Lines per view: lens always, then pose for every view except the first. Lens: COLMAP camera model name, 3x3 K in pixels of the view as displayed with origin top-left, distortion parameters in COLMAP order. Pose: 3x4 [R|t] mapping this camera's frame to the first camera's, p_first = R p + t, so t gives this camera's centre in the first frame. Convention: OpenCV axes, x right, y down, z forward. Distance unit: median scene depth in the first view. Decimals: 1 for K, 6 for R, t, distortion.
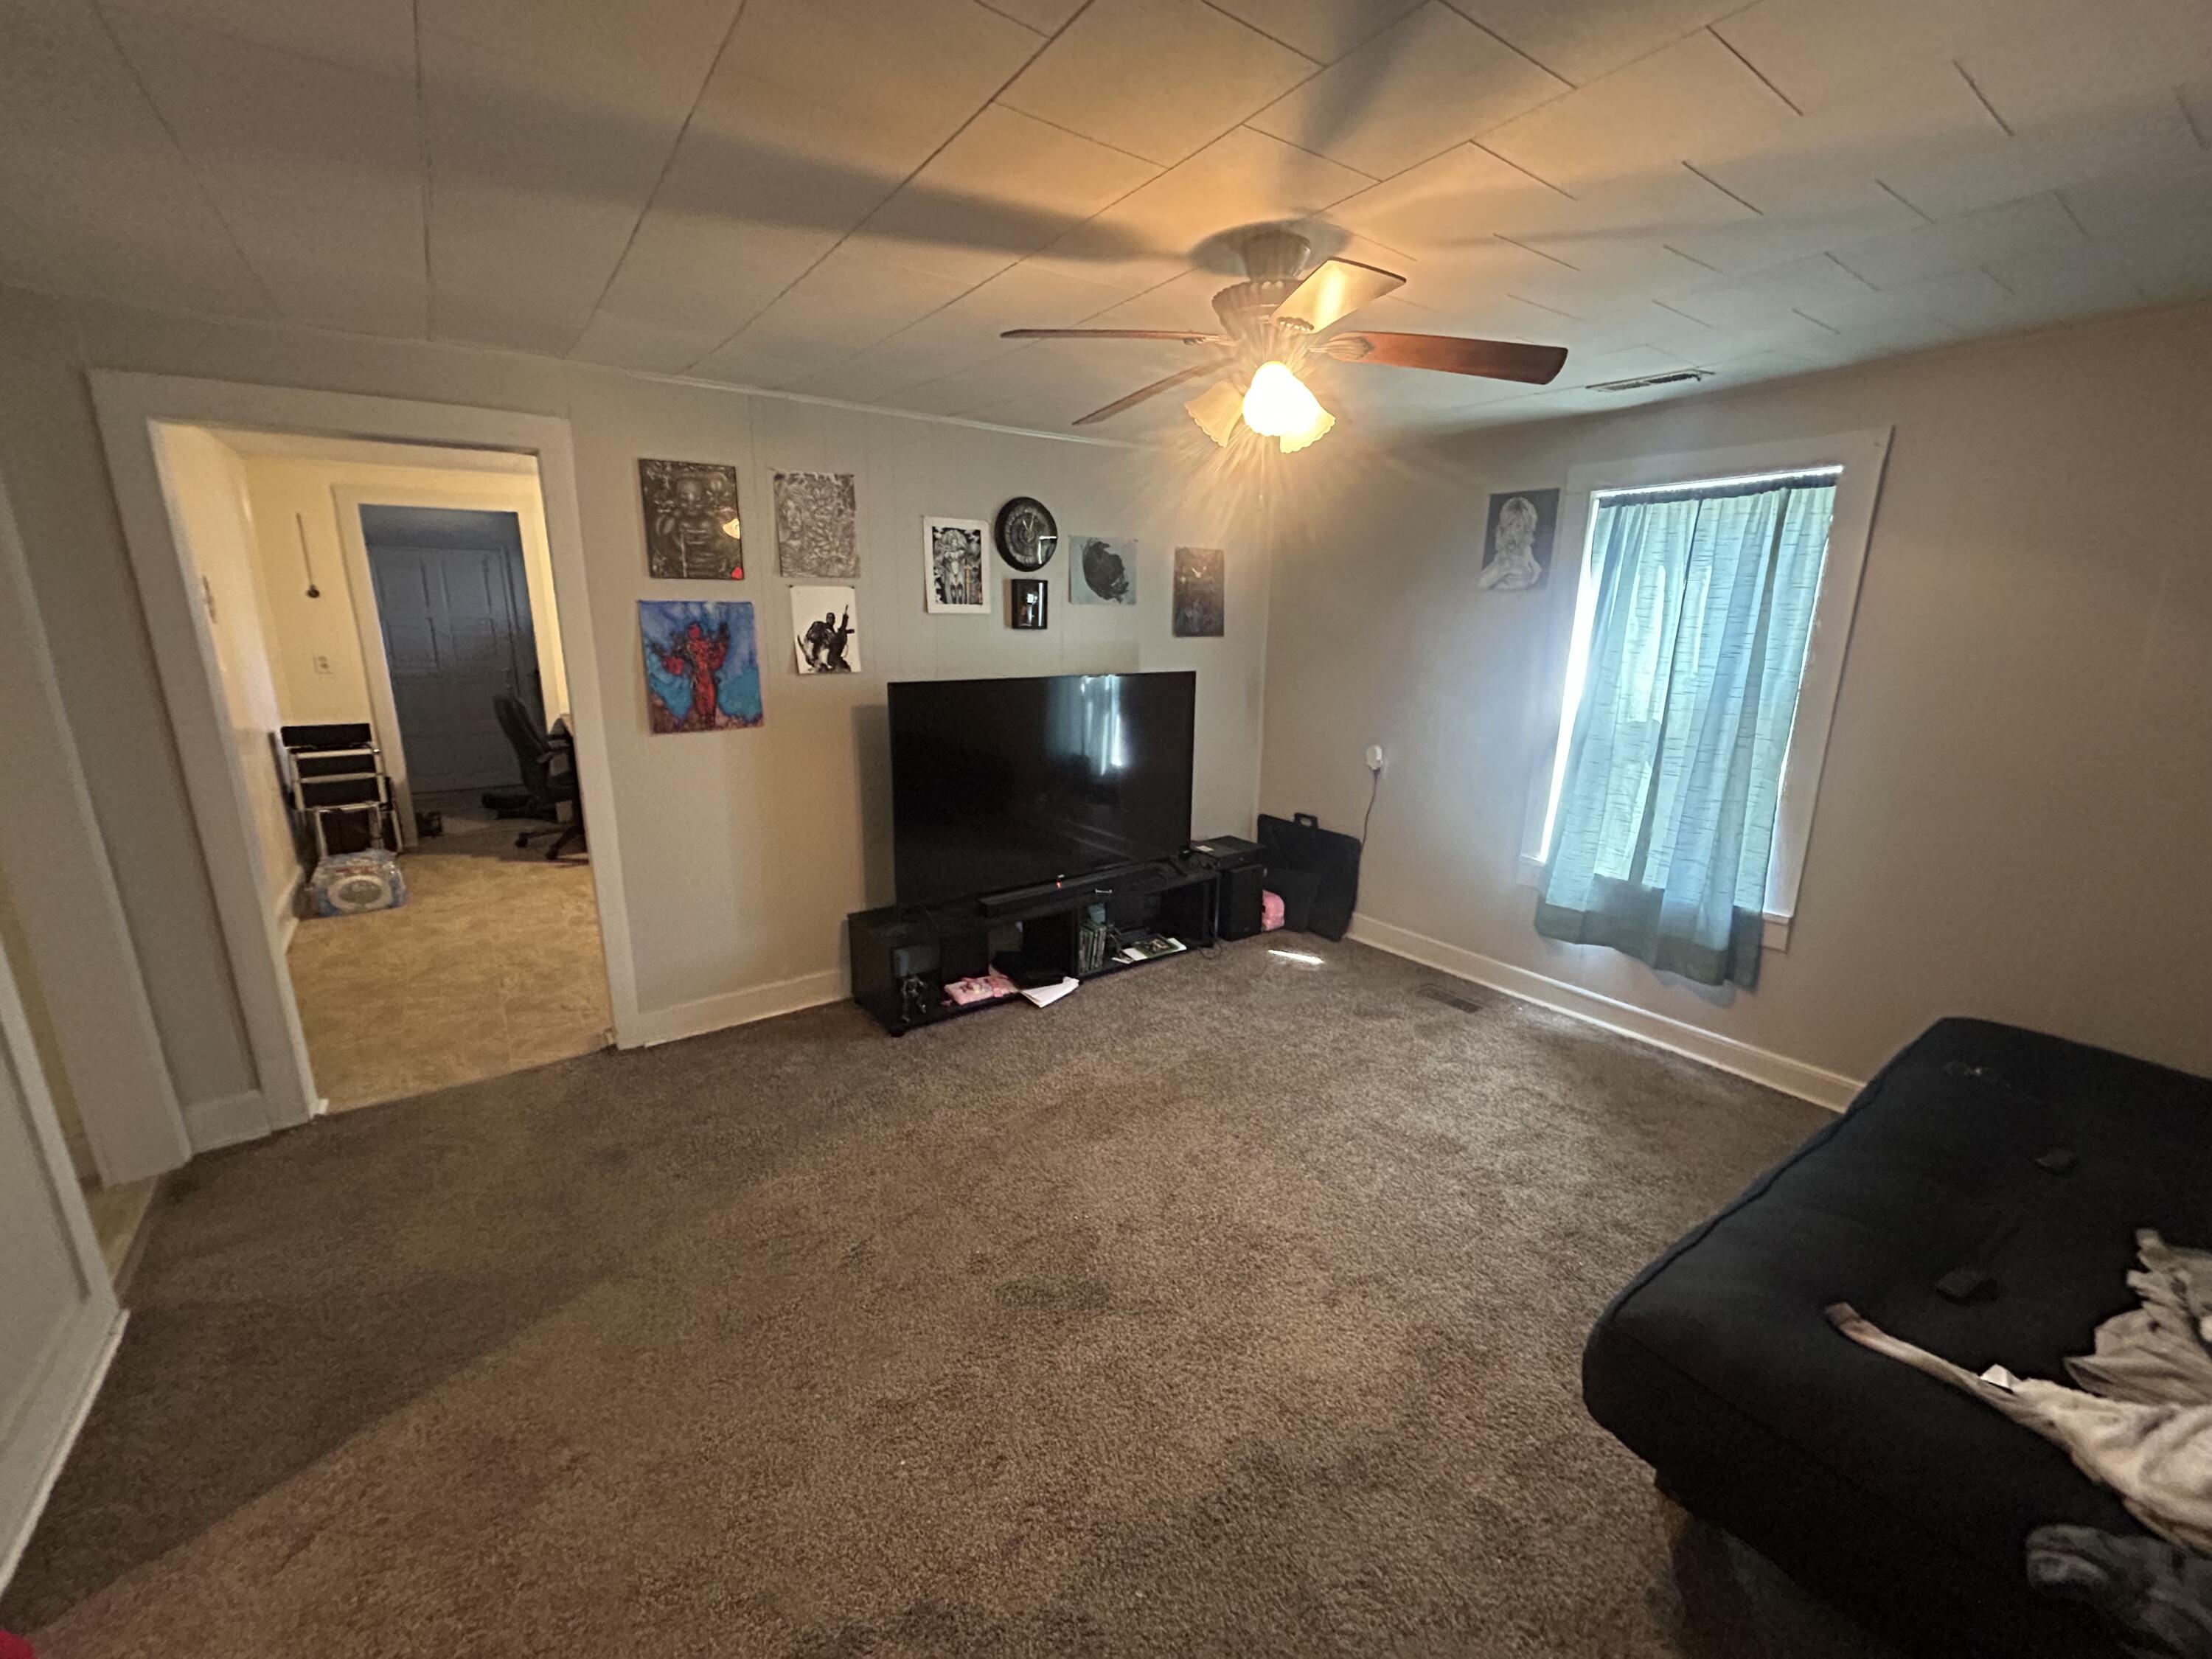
lens RADIAL K [[894.5, 0, 1102.4], [0, 894.5, 833.4], [0, 0, 1]] dist [0.000723, -0.000705]
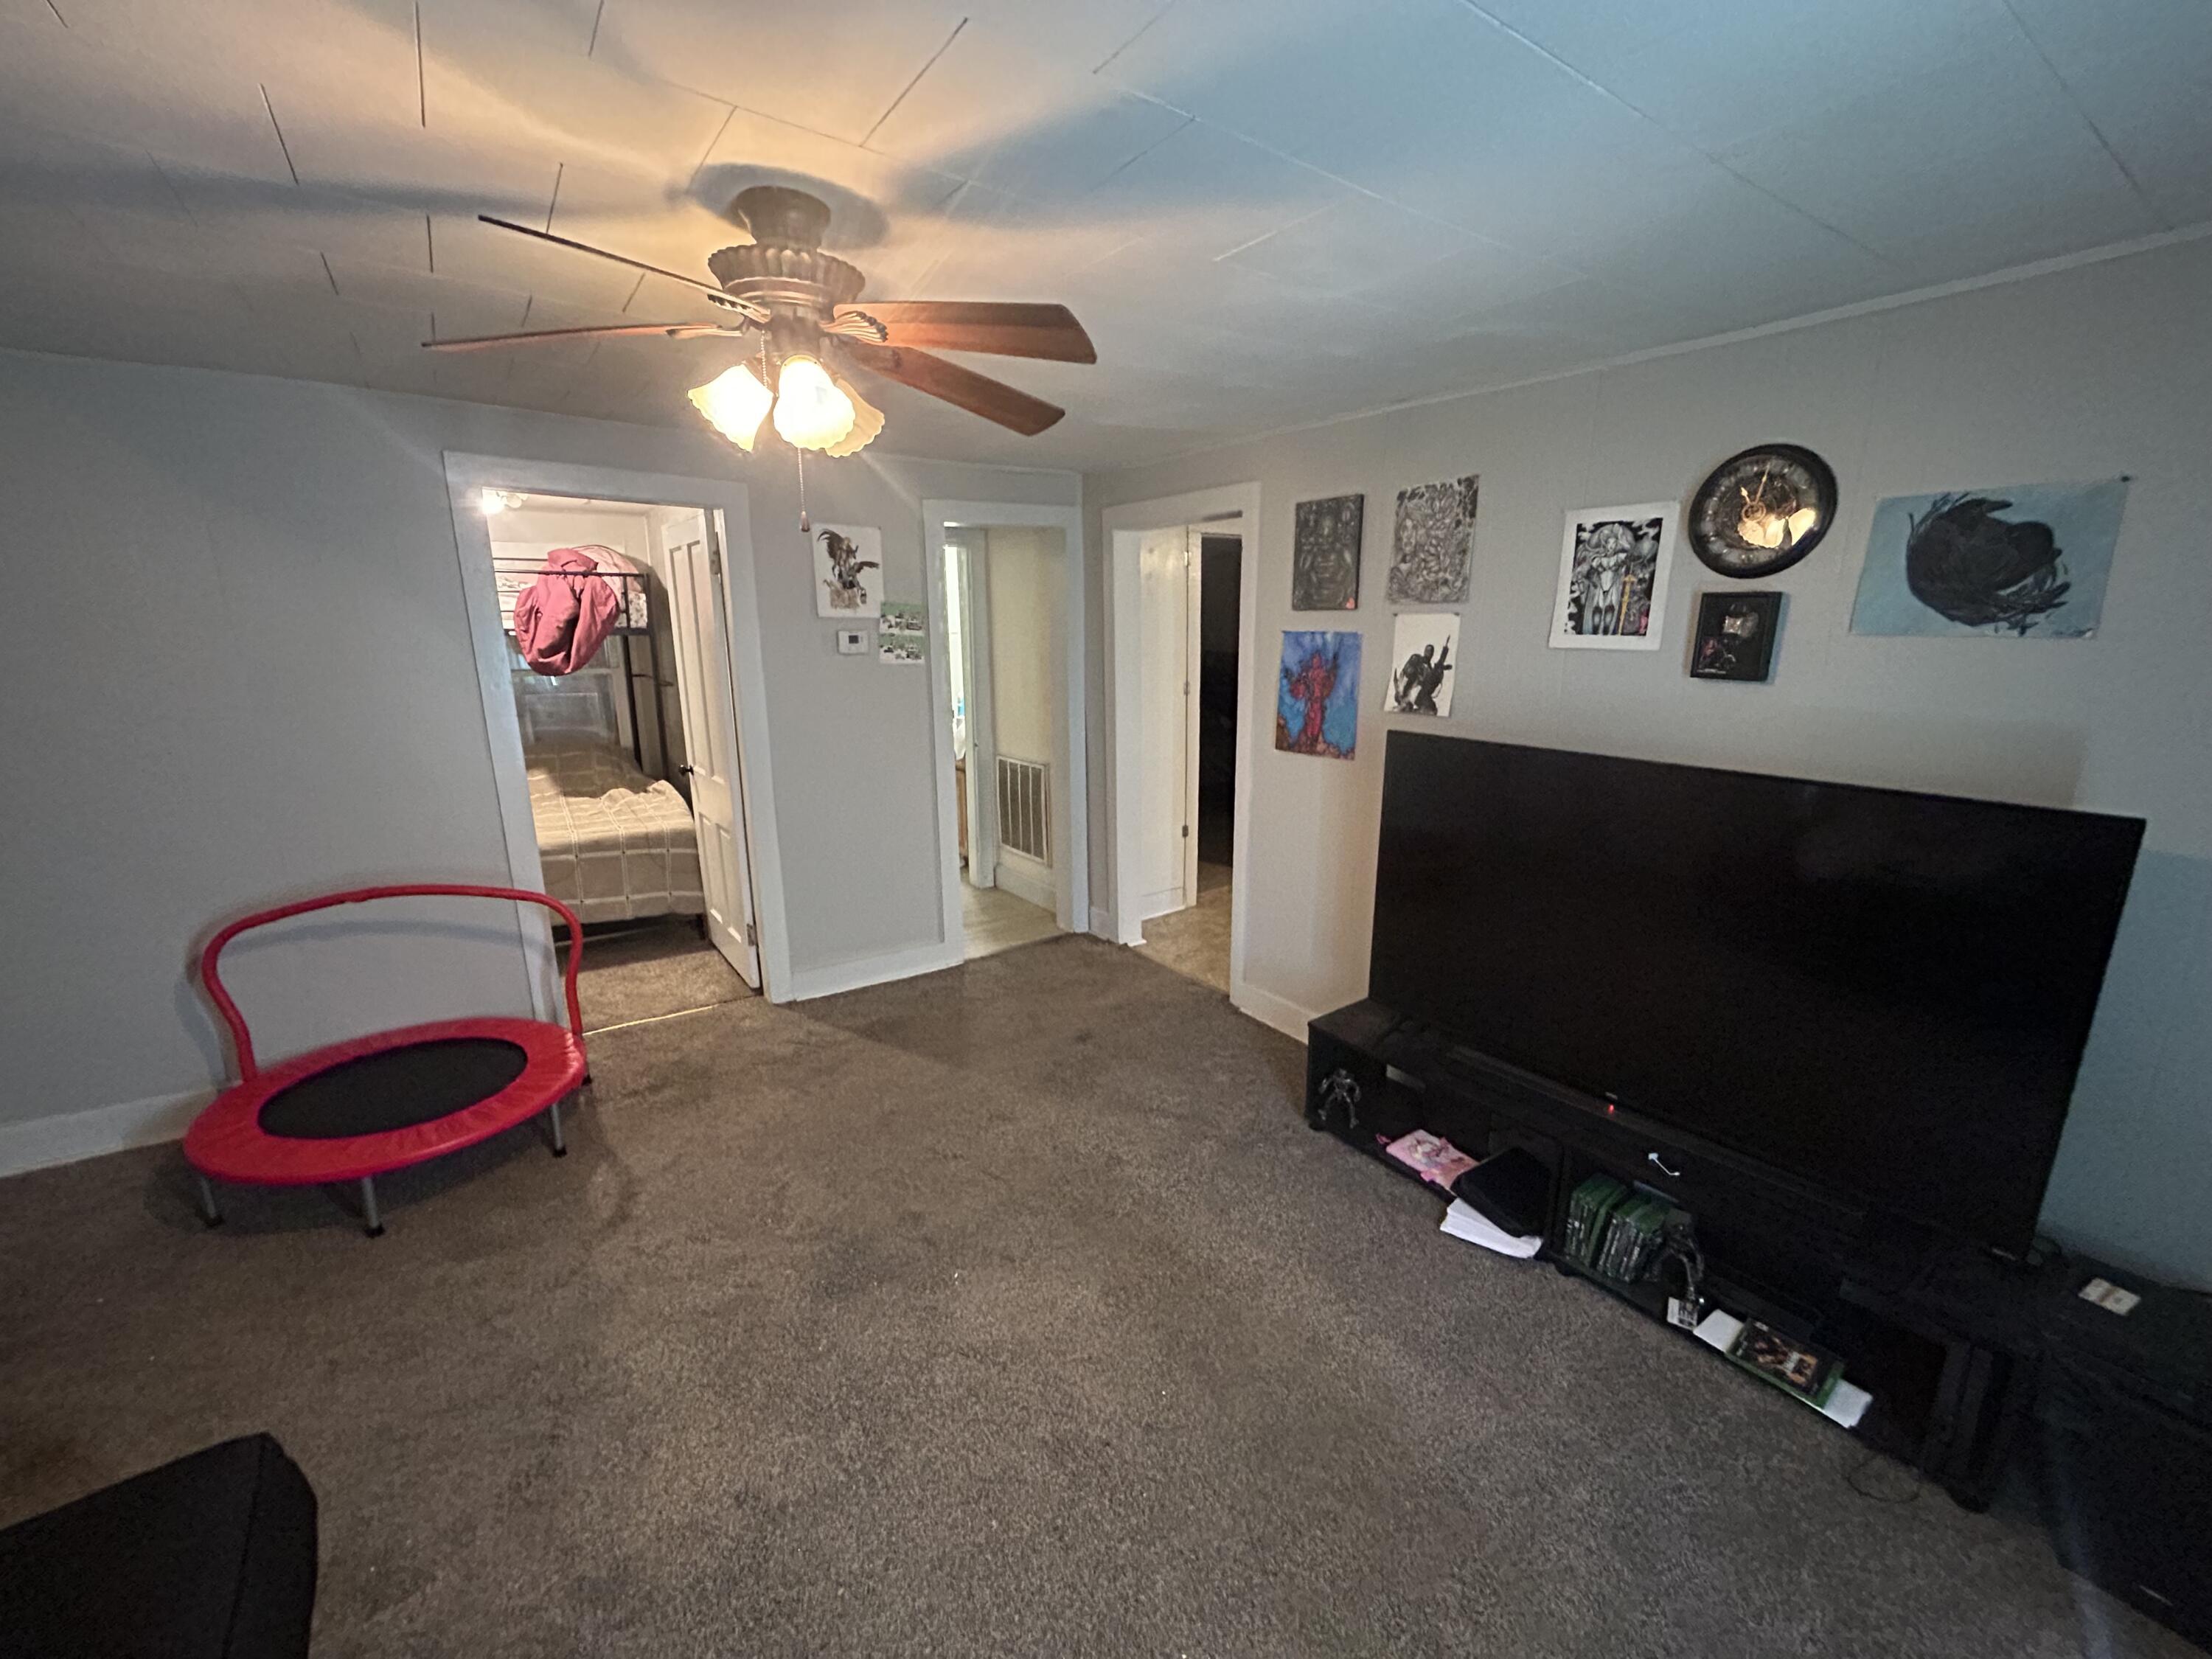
lens RADIAL K [[894.5, 0, 1104.7], [0, 894.5, 829.8], [0, 0, 1]] dist [0.000723, -0.000705]
pose [[-0.000467, 0.219962, -0.975508, 0.574626], [-0.244069, 0.945982, 0.213421, -0.189278], [0.969758, 0.238191, 0.053244, 0.708799]]
